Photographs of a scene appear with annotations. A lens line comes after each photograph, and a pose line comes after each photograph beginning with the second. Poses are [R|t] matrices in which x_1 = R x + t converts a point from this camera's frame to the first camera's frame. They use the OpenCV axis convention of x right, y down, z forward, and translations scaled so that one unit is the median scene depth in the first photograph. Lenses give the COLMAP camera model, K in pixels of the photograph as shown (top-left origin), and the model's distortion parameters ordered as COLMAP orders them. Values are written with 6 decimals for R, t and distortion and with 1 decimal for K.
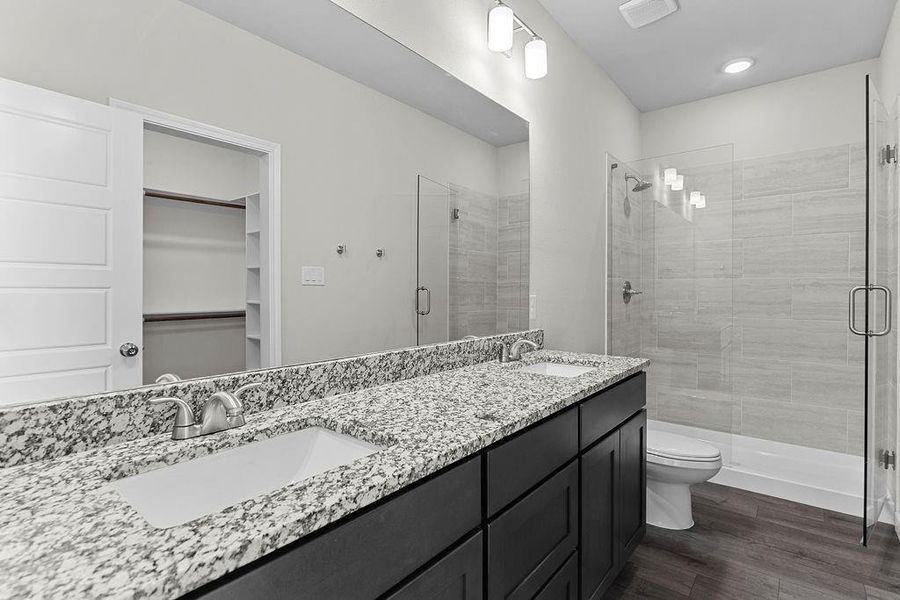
lens RADIAL K [[427.5, 0, 471.3], [0, 427.5, 292.2], [0, 0, 1]] dist [-0.003089, 0.000360]
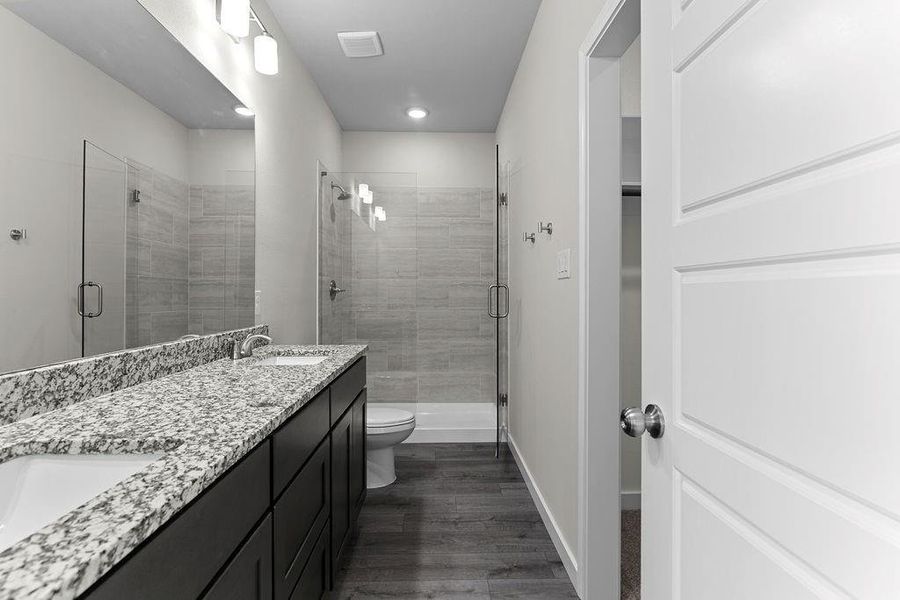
lens RADIAL K [[414.0, 0, 447.3], [0, 414.0, 291.2], [0, 0, 1]] dist [-0.000257, 0.000301]
pose [[0.774593, 0.001143, 0.632459, -0.173045], [0.003443, 0.999976, -0.006024, 0.022133], [-0.632451, 0.006844, 0.774570, -0.024980]]
